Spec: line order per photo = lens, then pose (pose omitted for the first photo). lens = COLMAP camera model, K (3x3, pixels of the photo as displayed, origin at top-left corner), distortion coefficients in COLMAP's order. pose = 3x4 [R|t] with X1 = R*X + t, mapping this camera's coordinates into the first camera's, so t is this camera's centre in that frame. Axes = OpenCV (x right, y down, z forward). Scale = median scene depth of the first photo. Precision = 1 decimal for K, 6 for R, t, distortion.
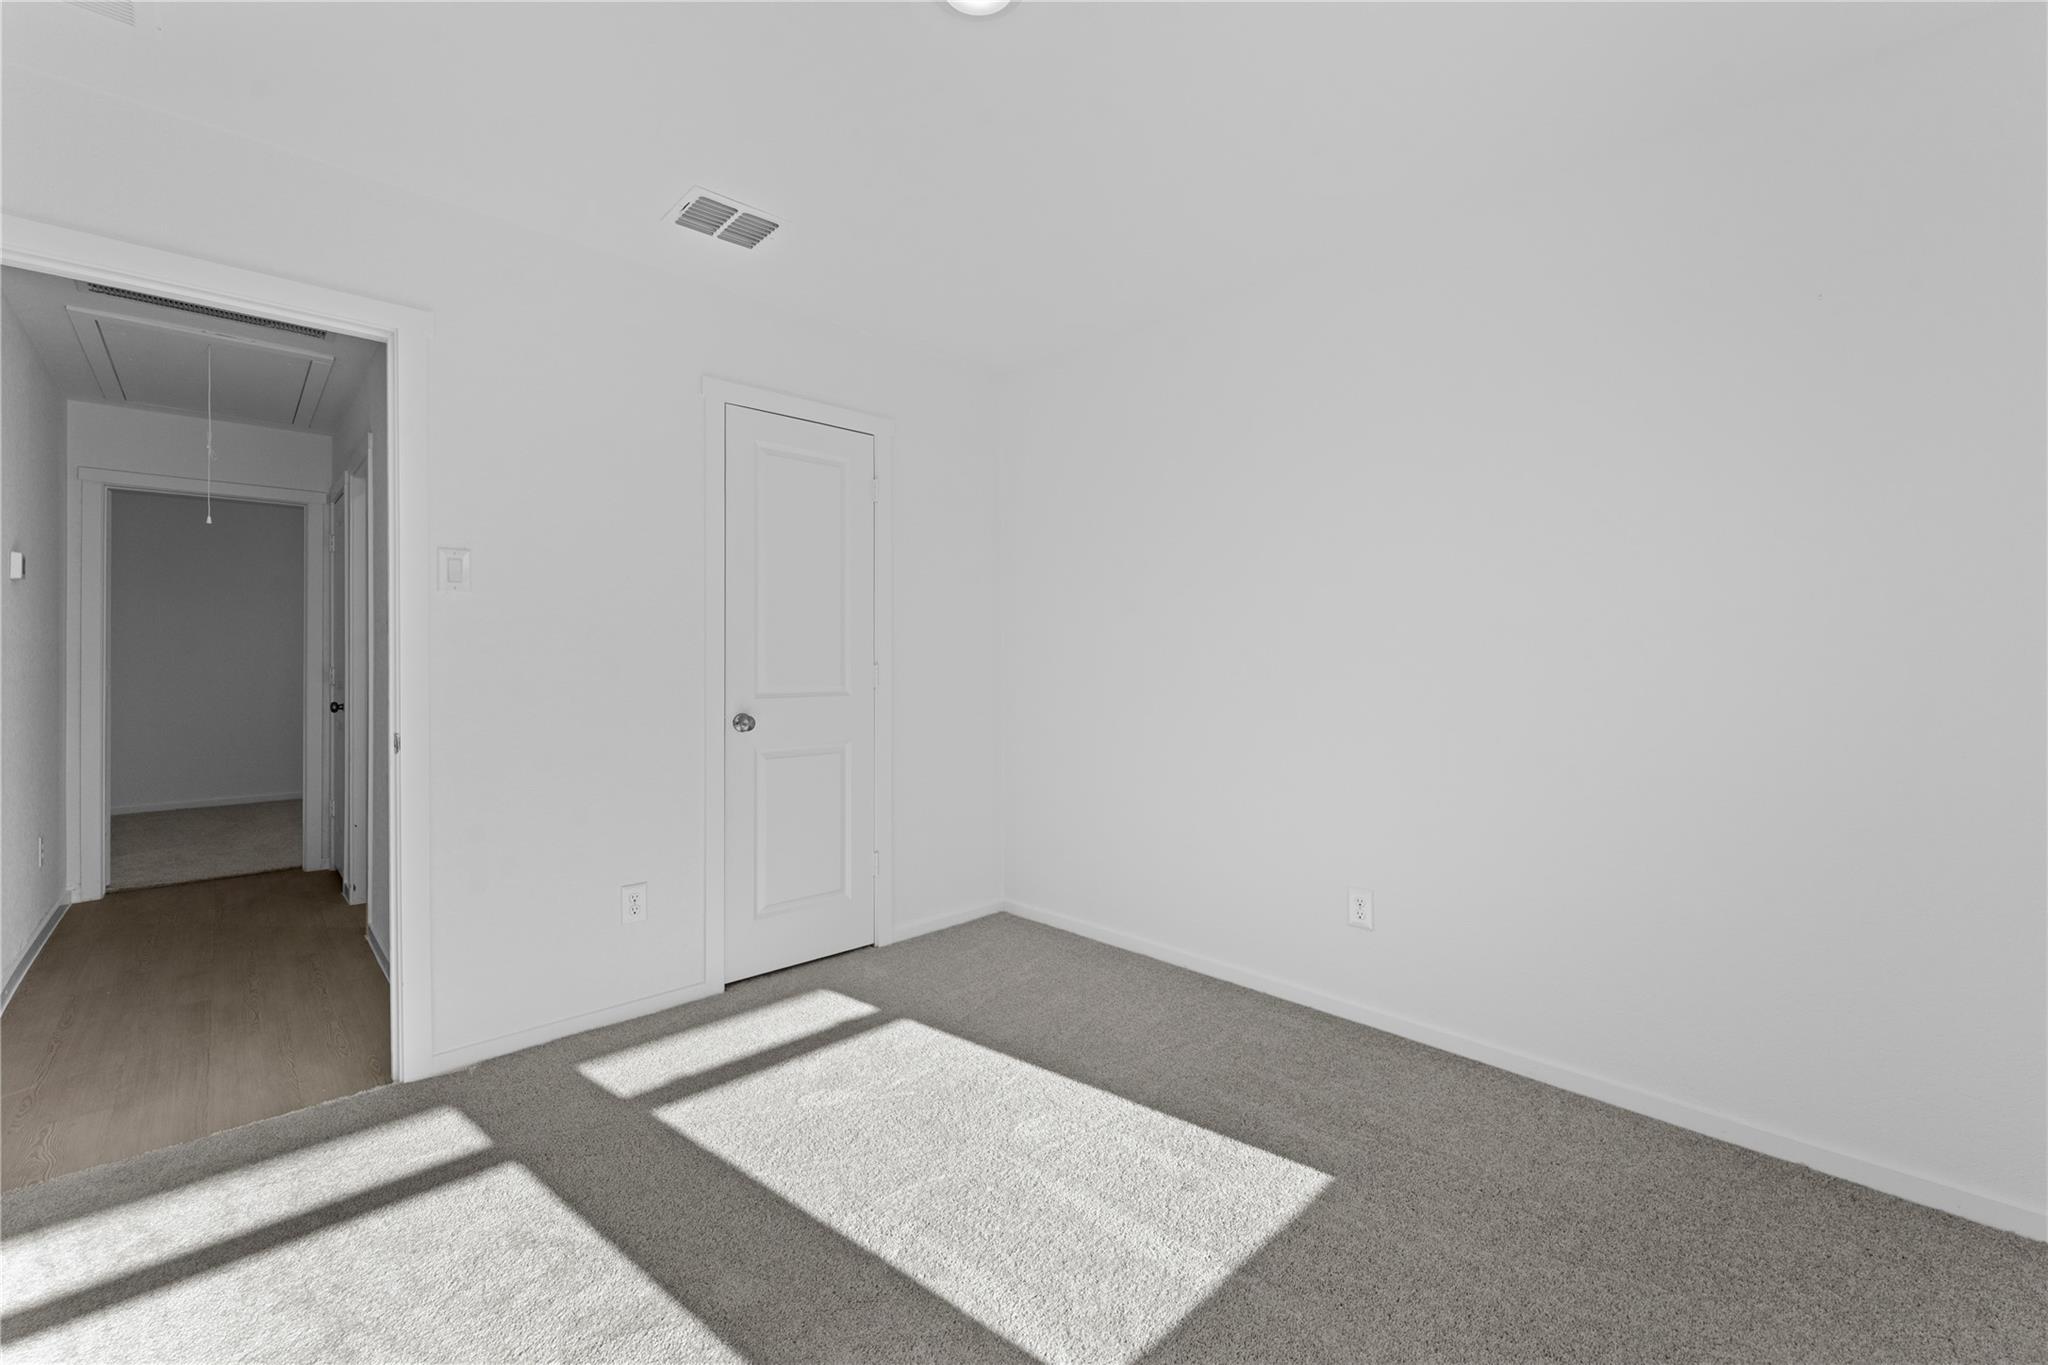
lens RADIAL K [[829.5, 0, 1021.1], [0, 829.5, 668.2], [0, 0, 1]] dist [0.000335, 0.000036]
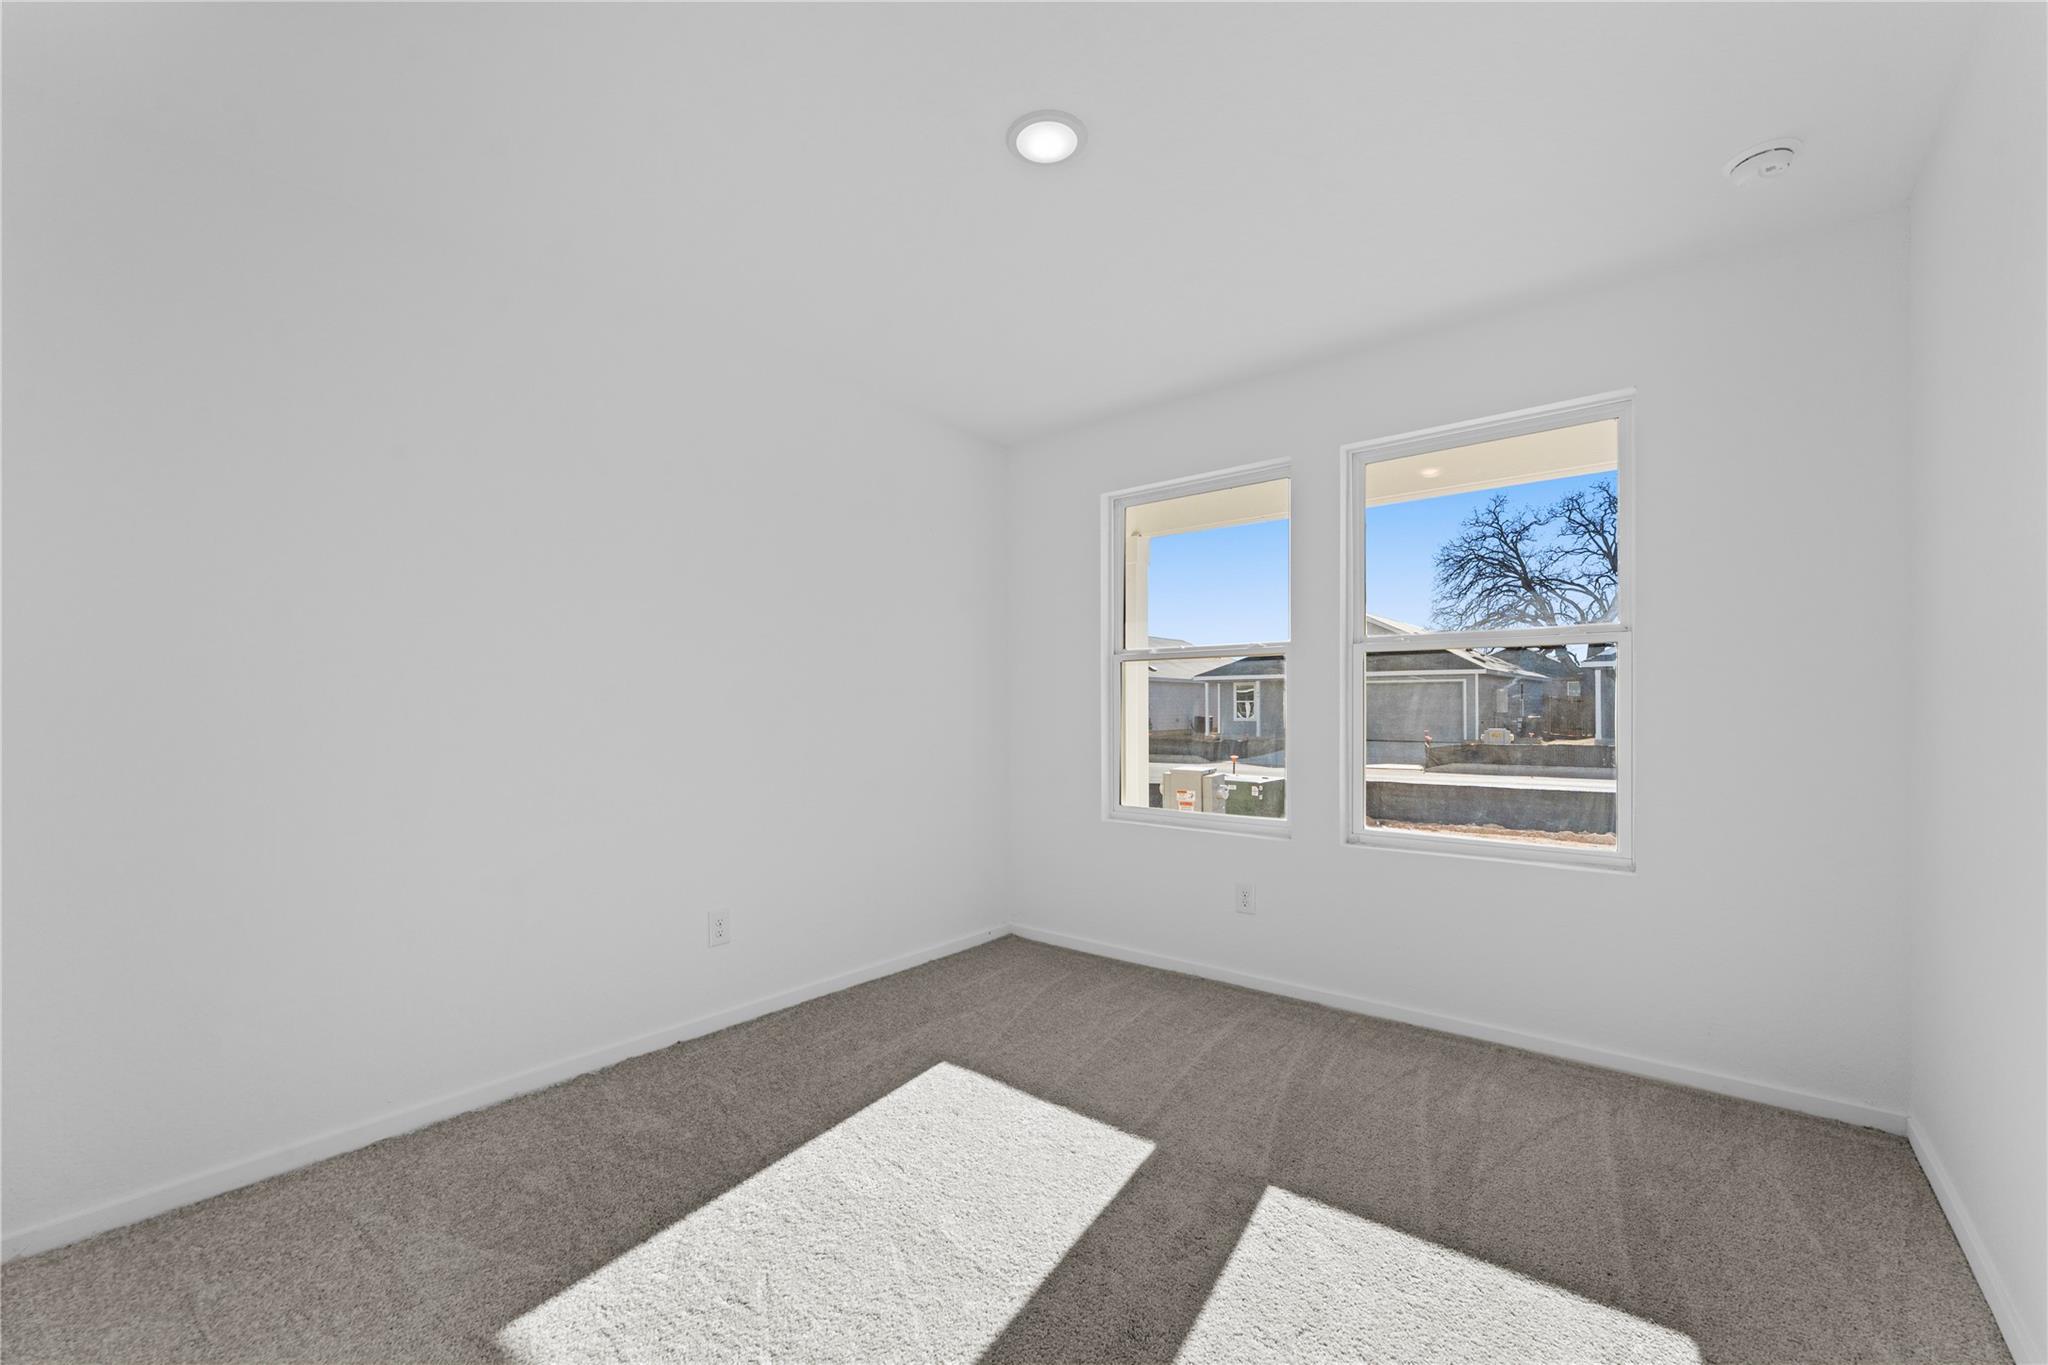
lens RADIAL K [[829.5, 0, 1021.1], [0, 829.5, 668.2], [0, 0, 1]] dist [0.000335, 0.000036]
pose [[-0.120524, 0.046908, 0.991602, -0.994797], [0.003300, 0.998896, -0.046852, -0.024784], [-0.992705, -0.002375, -0.120546, 0.886665]]
